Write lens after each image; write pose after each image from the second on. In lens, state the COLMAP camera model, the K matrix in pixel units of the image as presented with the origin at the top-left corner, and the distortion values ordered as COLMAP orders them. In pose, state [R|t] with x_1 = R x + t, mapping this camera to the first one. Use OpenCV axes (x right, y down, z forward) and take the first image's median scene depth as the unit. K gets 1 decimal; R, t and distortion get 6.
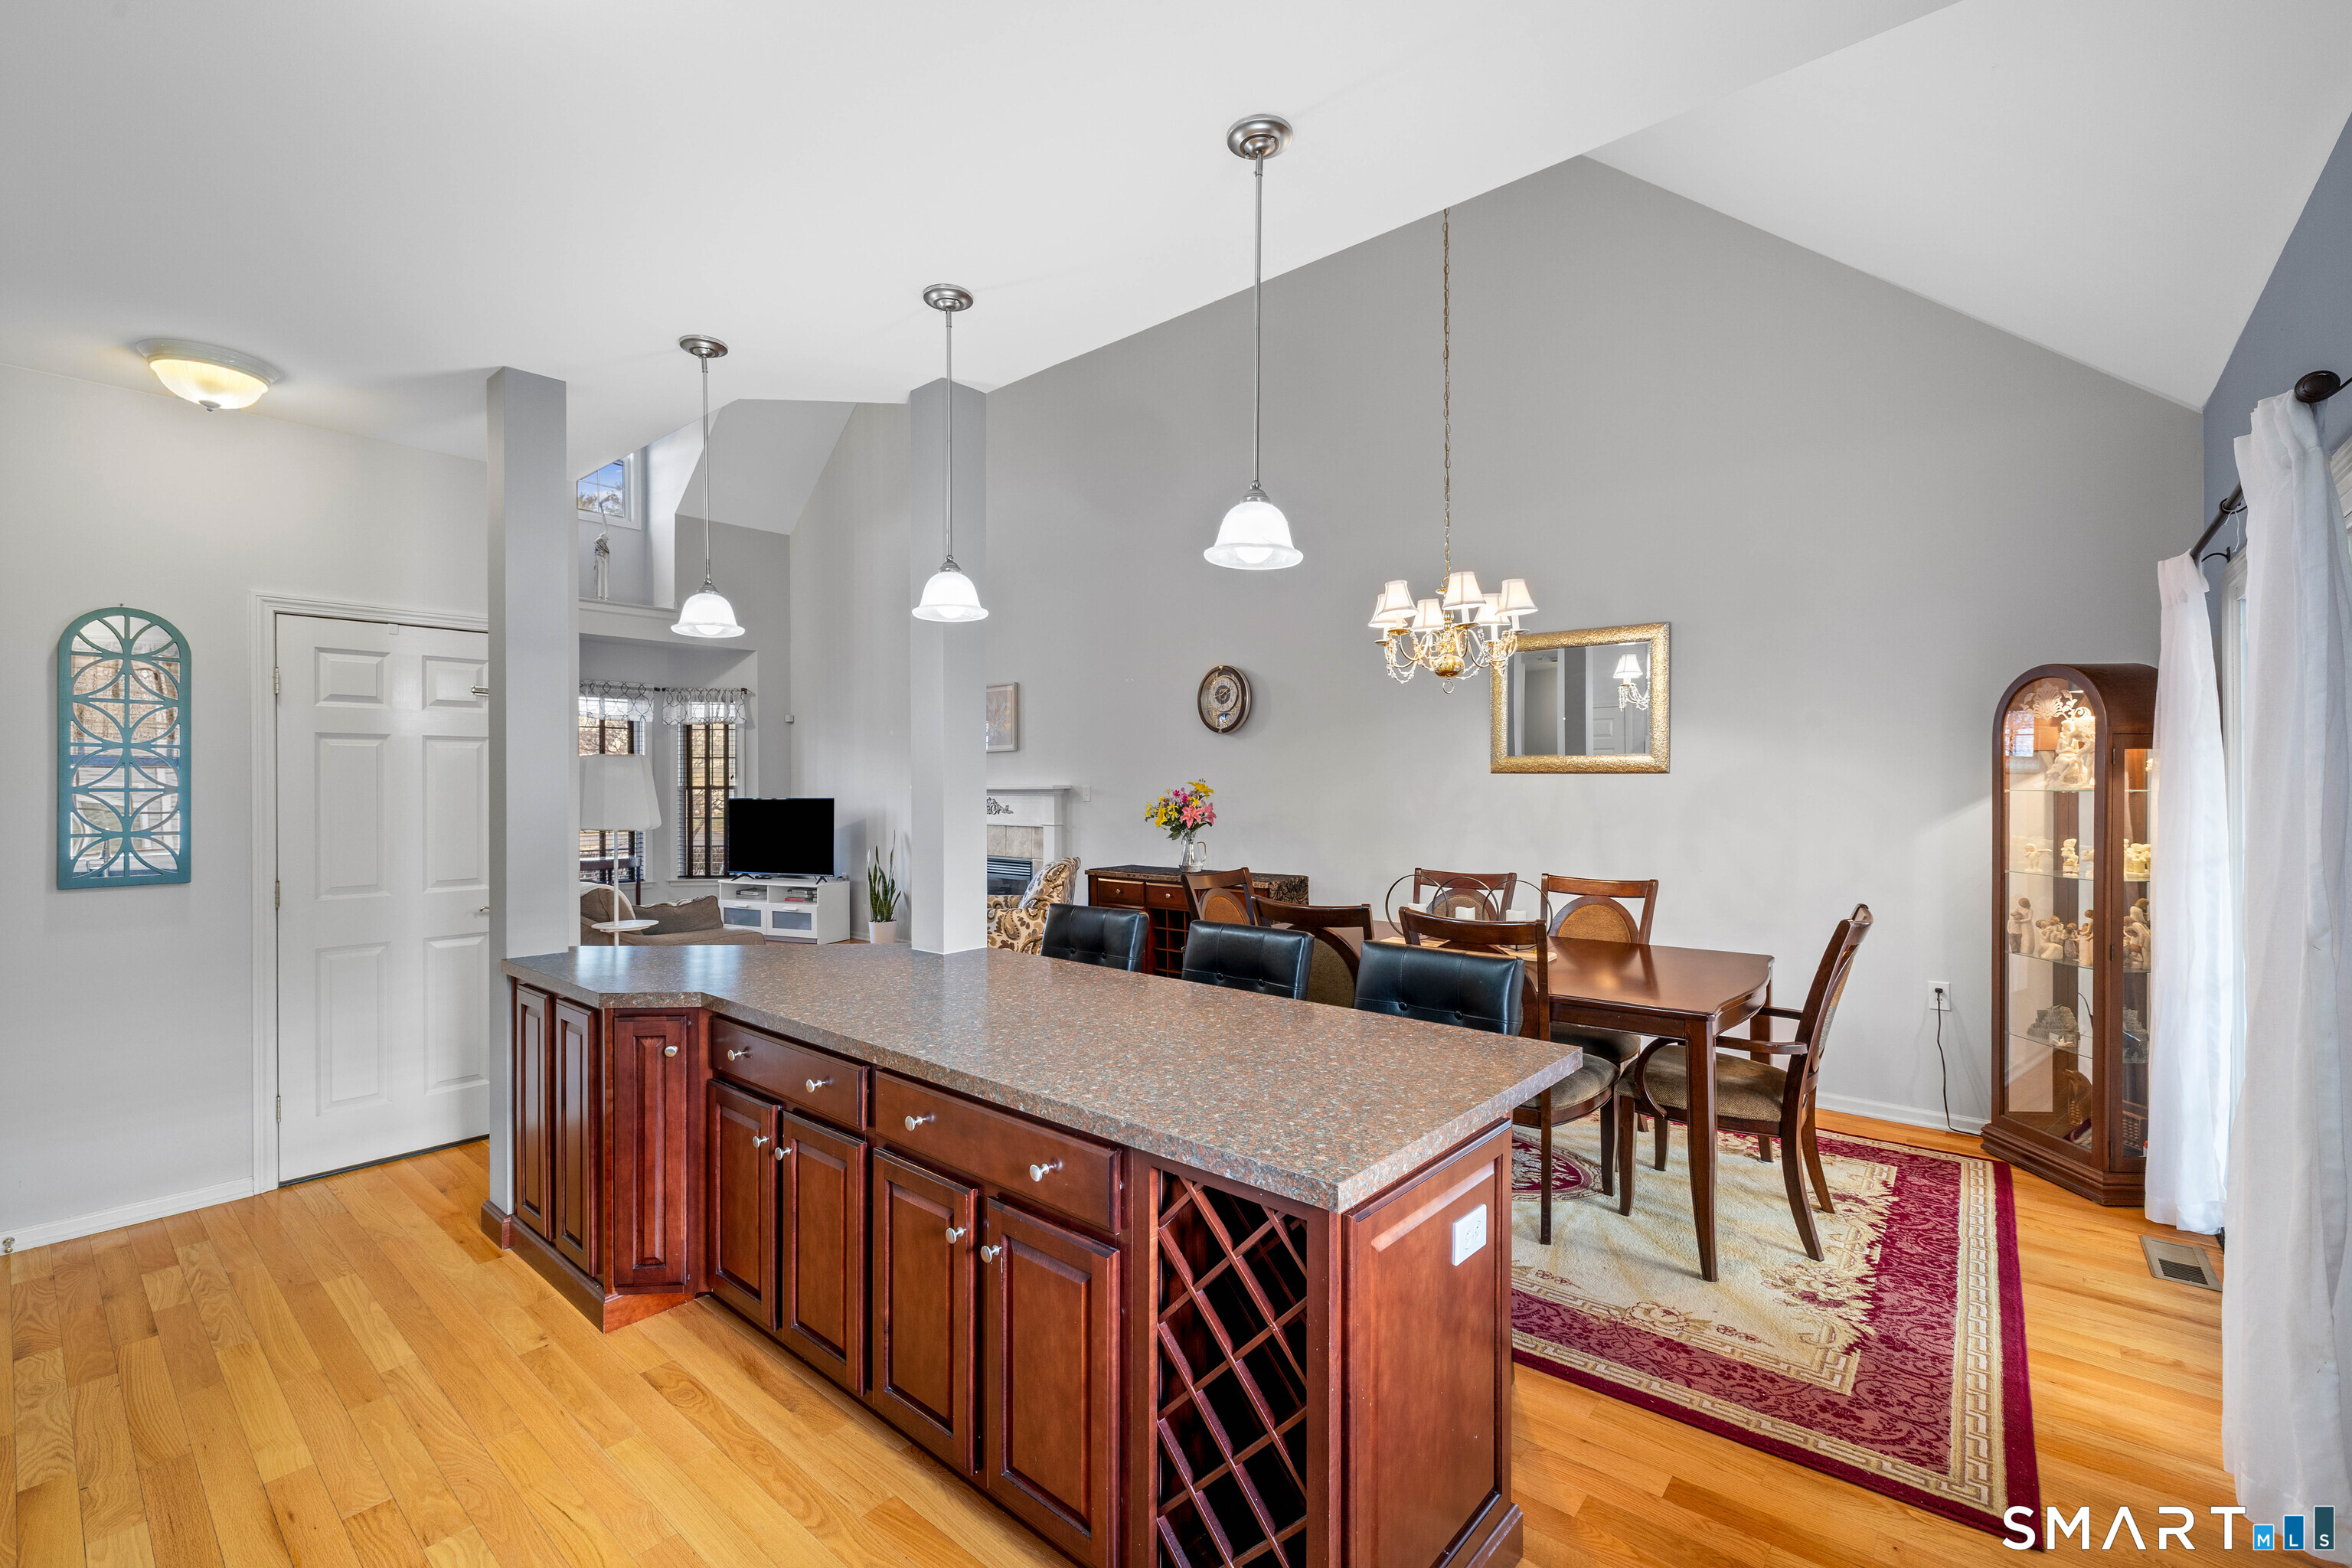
lens RADIAL K [[997.4, 0, 1160.1], [0, 997.4, 774.3], [0, 0, 1]] dist [0.000333, 0.000973]
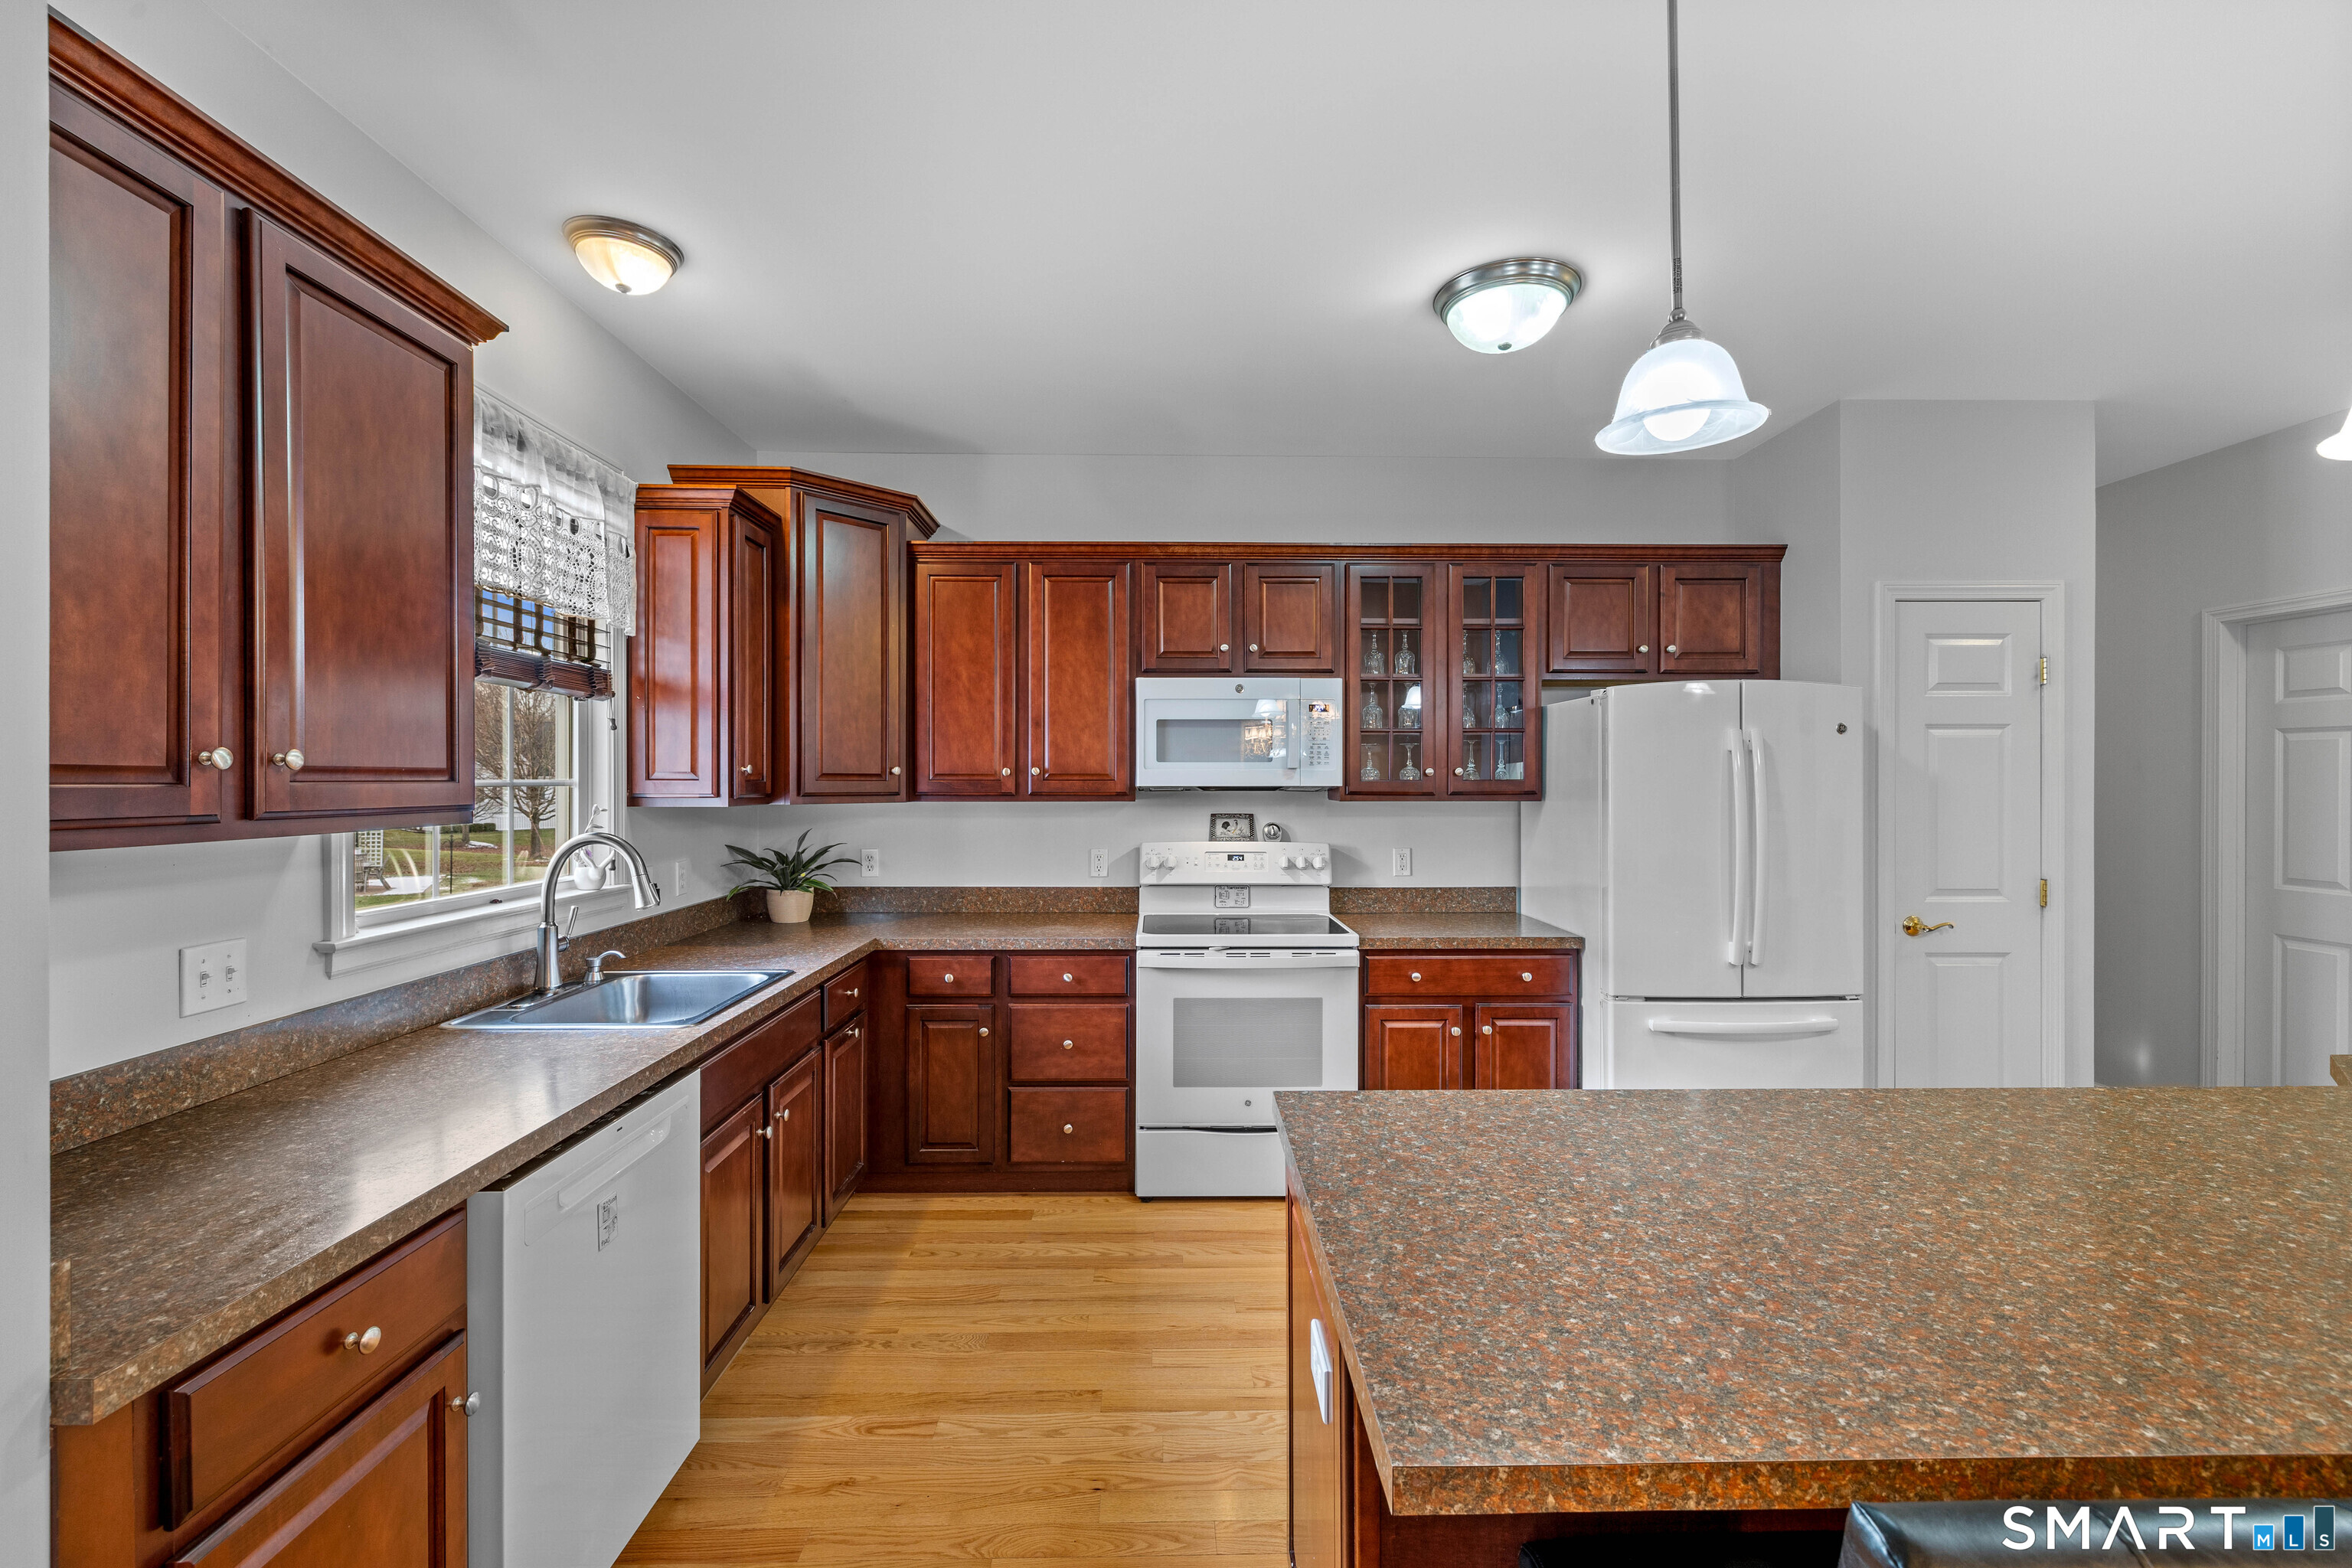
lens RADIAL K [[997.4, 0, 1184.5], [0, 997.4, 785.6], [0, 0, 1]] dist [0.000333, 0.000973]
pose [[-0.741600, 0.009879, -0.670770, 0.498047], [0.010426, 0.999941, 0.003200, 0.002411], [0.670761, -0.004620, -0.741659, 0.827630]]
